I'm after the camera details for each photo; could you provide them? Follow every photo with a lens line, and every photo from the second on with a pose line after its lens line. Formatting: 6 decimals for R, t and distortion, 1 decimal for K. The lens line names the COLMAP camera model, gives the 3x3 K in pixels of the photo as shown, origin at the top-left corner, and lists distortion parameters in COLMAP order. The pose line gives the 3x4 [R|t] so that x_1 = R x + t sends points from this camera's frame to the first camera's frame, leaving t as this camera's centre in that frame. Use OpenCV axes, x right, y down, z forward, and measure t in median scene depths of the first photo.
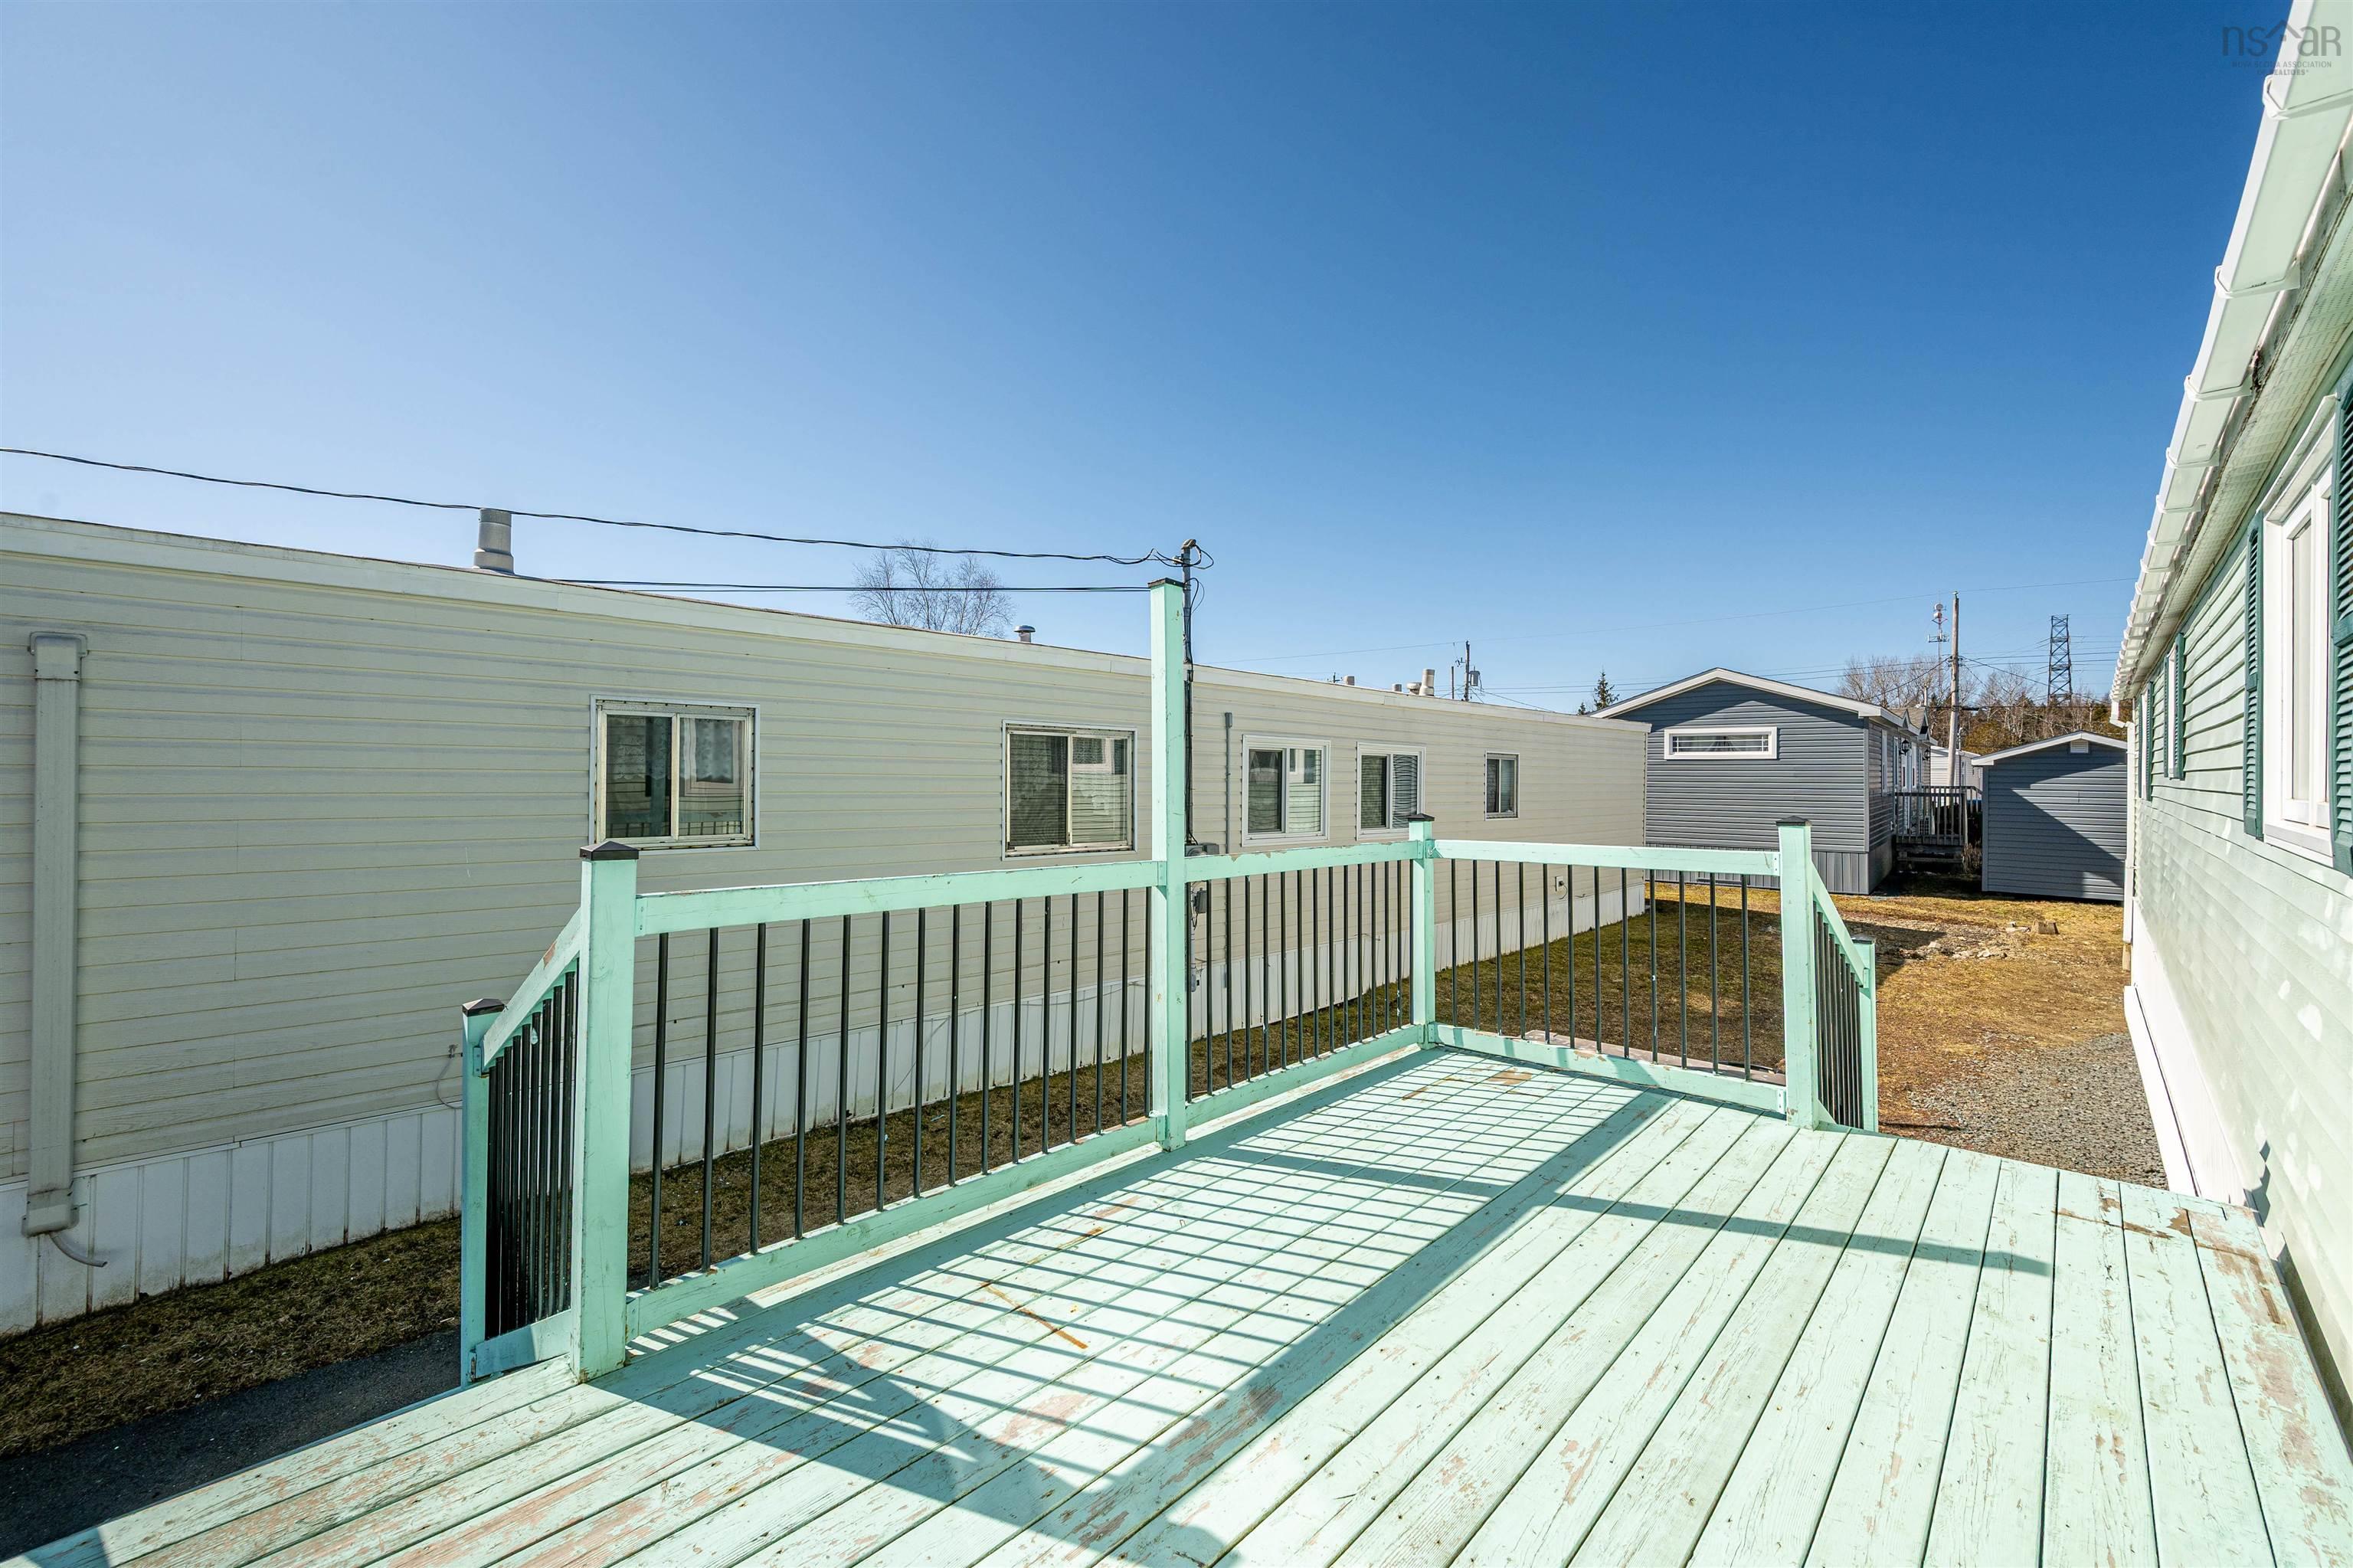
lens RADIAL K [[946.1, 0, 1189.9], [0, 946.1, 784.0], [0, 0, 1]] dist [-0.002232, -0.000291]
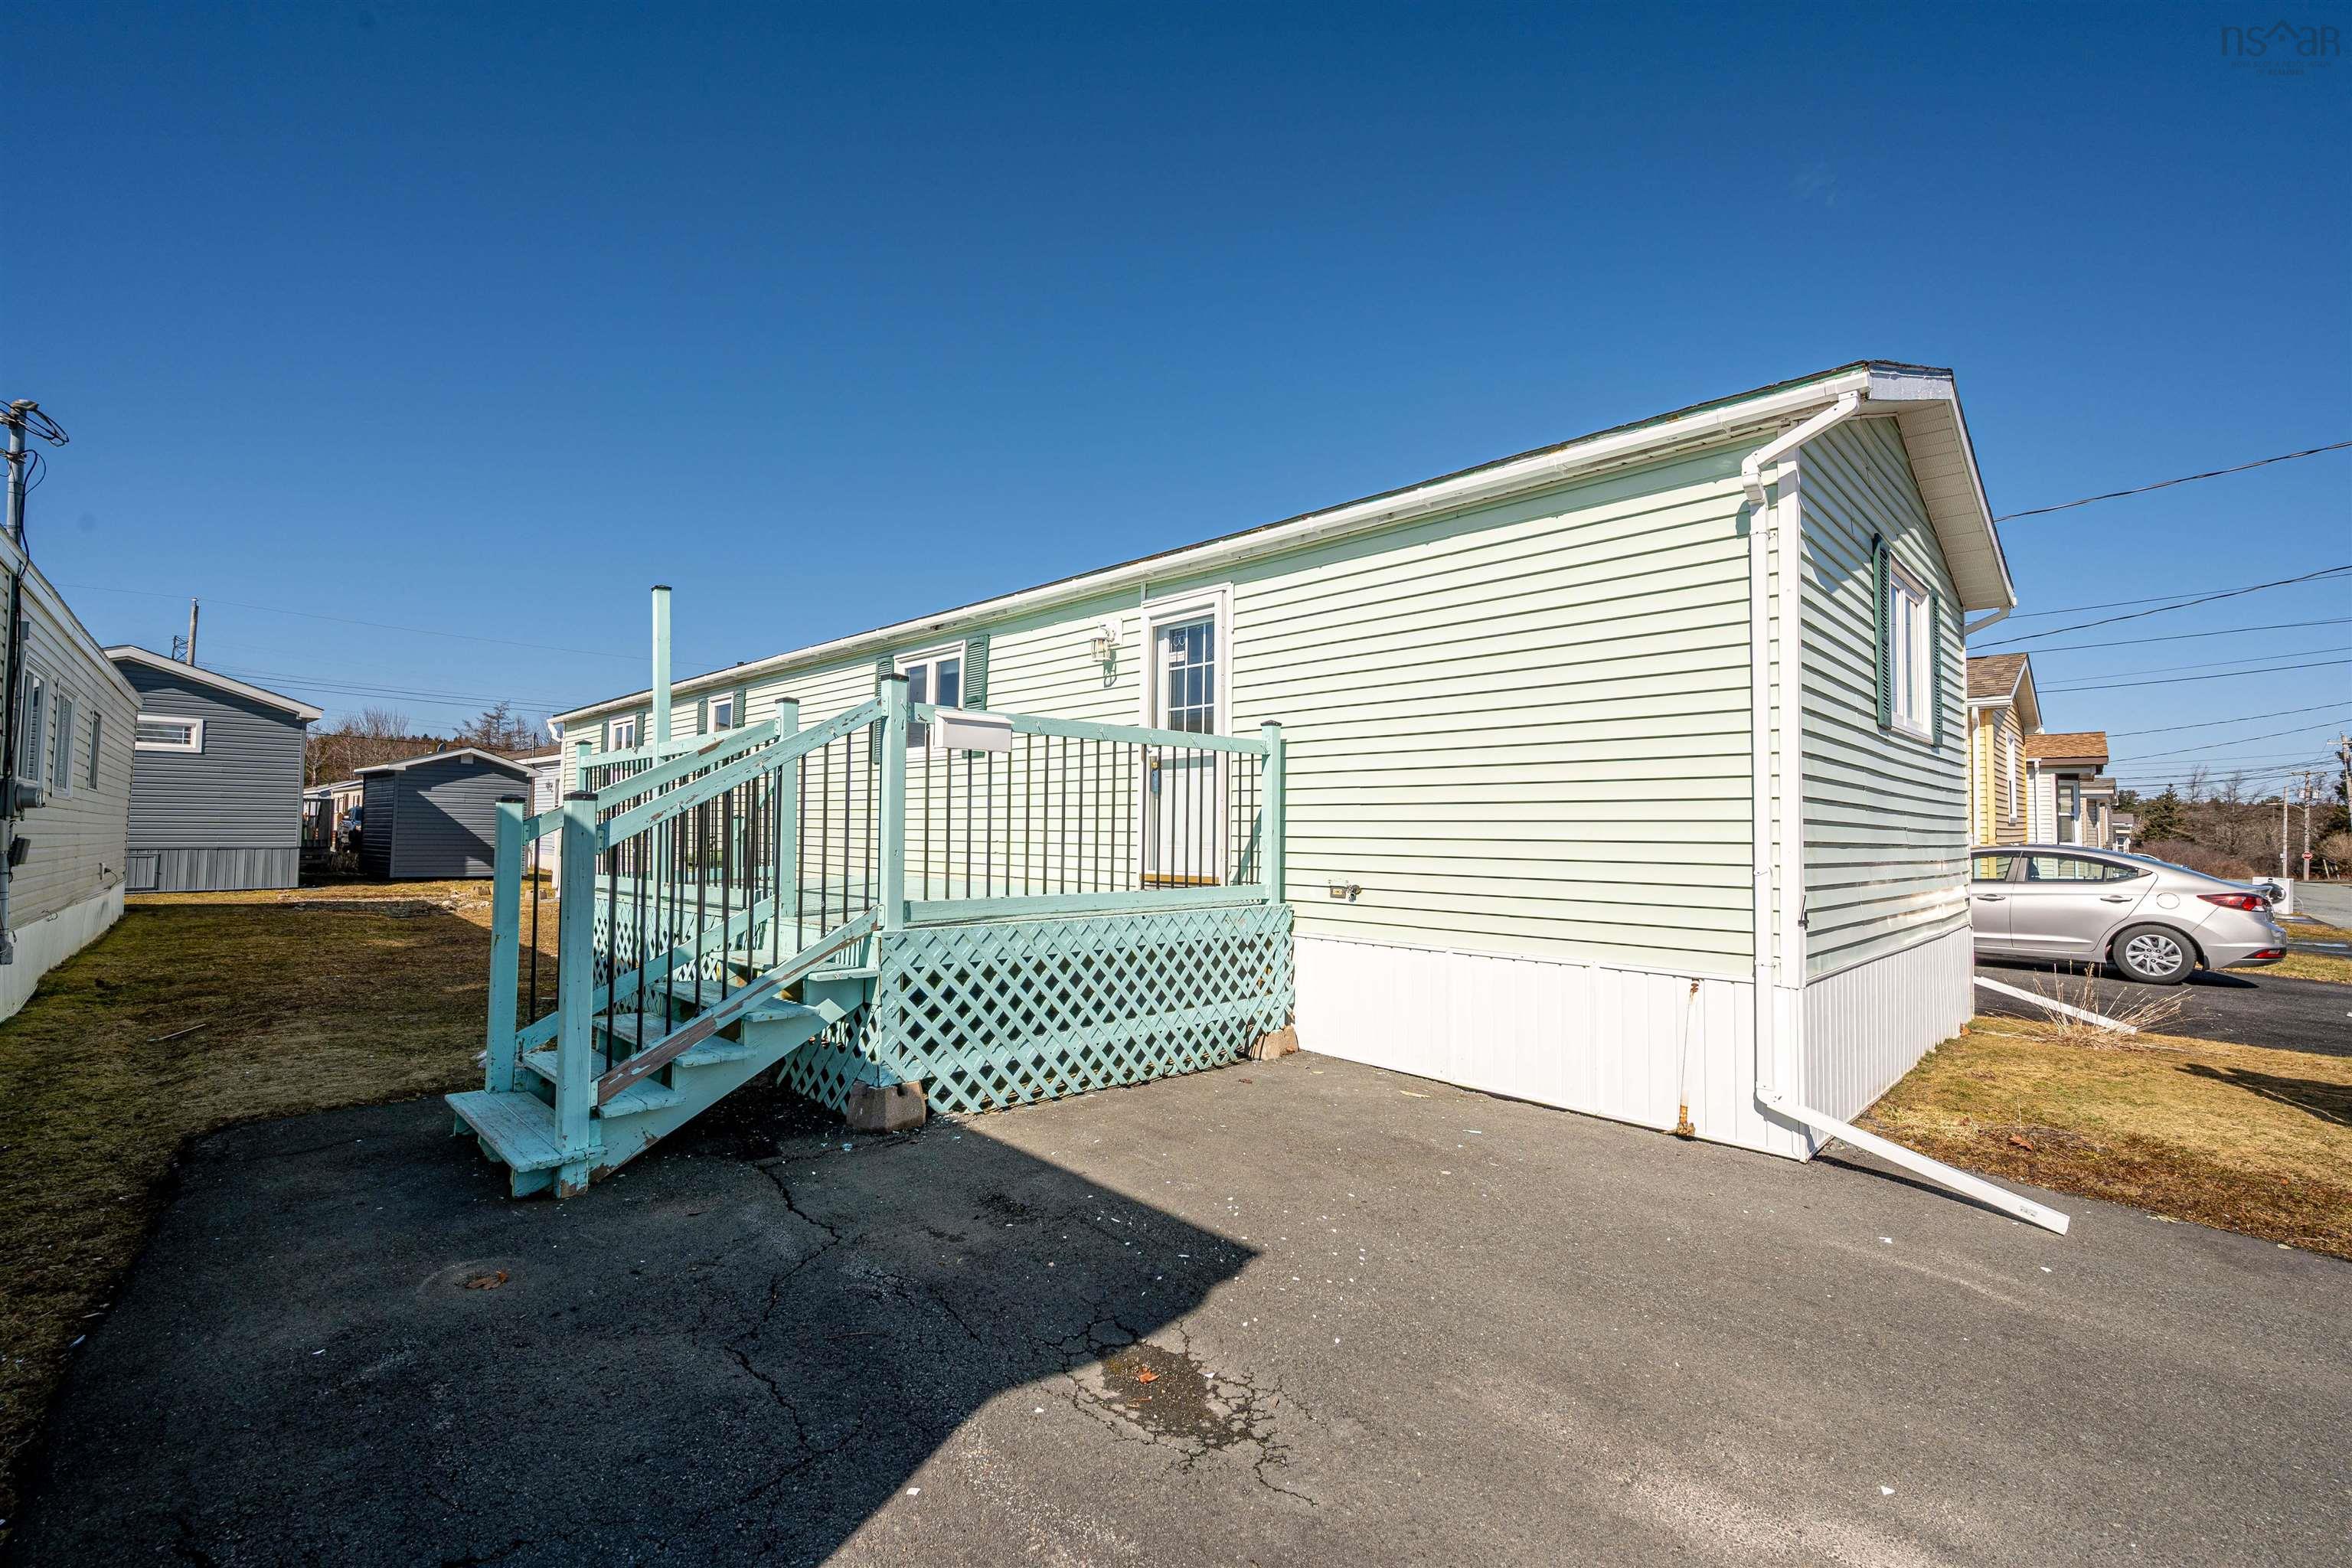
lens RADIAL K [[986.0, 0, 1175.6], [0, 986.0, 807.1], [0, 0, 1]] dist [0.000836, -0.000104]
pose [[0.030335, 0.018531, 0.999368, -1.887554], [-0.004835, 0.999819, -0.018392, 0.234942], [-0.999528, -0.004274, 0.030419, -0.035432]]
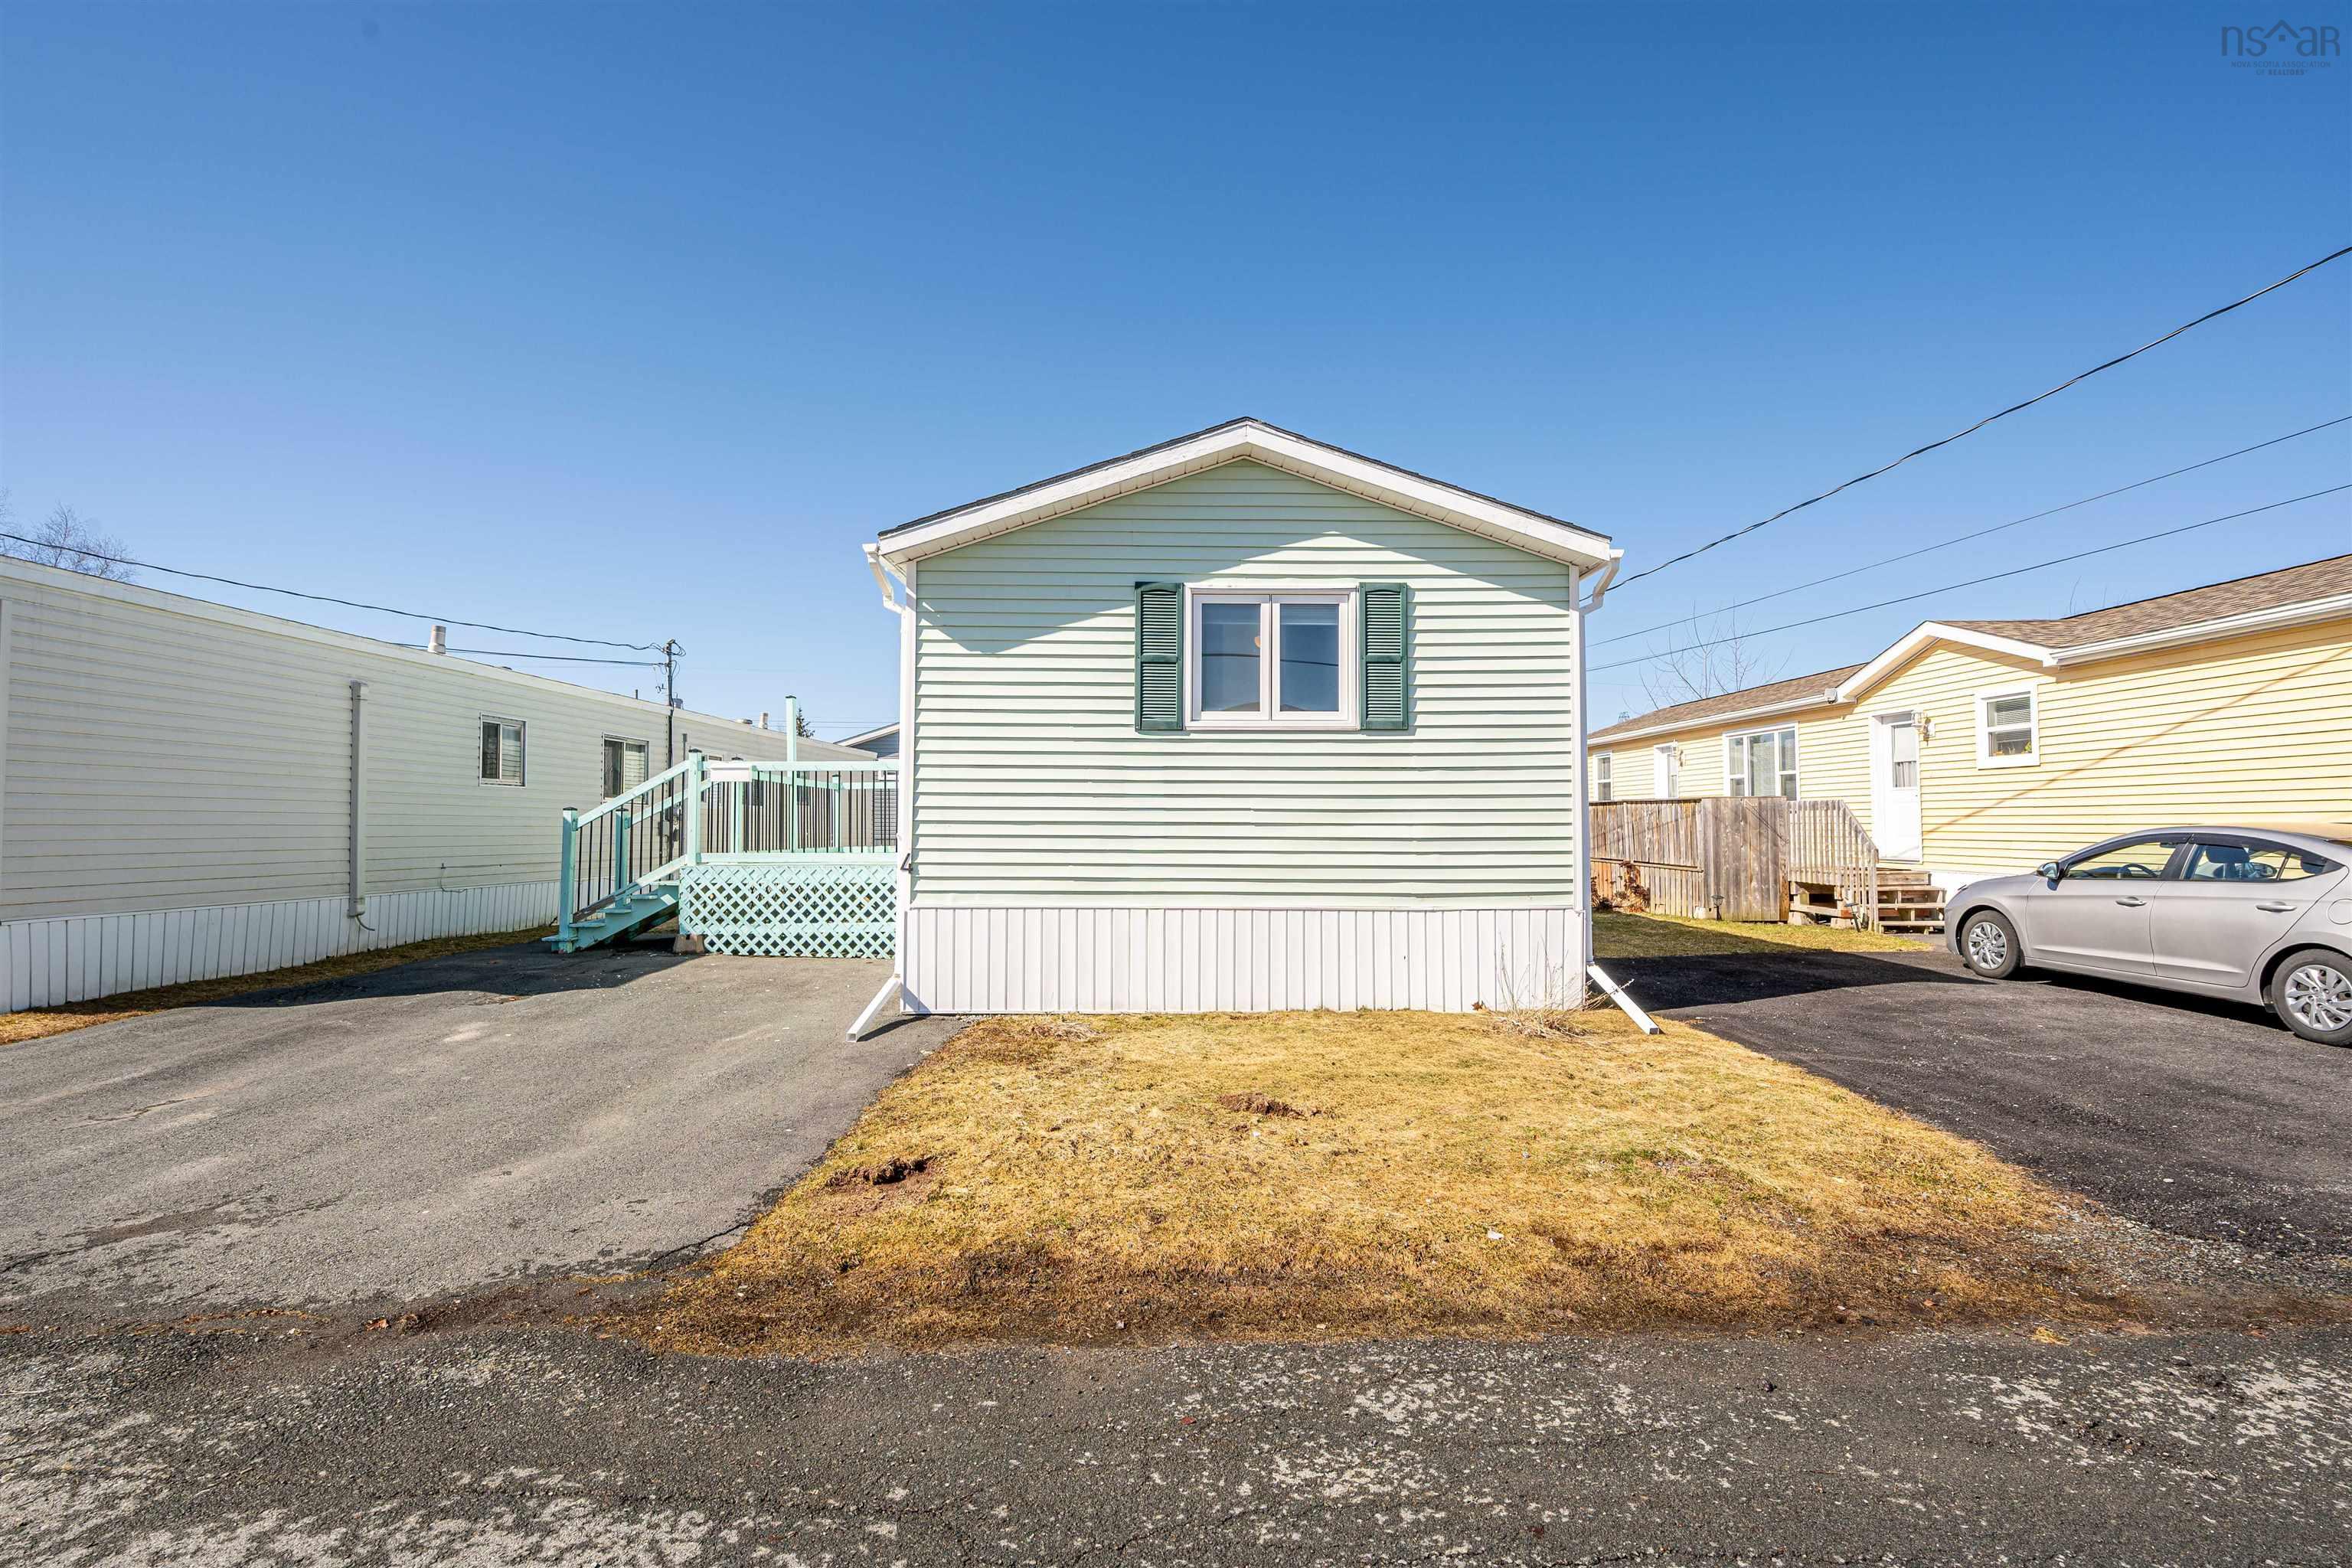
lens RADIAL K [[1071.5, 0, 1176.0], [0, 1071.5, 784.0], [0, 0, 1]] dist [-0.000853, 0.000005]
pose [[0.710928, 0.017253, 0.703053, -1.805230], [0.009973, 0.999351, -0.034608, 0.256180], [-0.703194, 0.031615, 0.710295, -2.785207]]
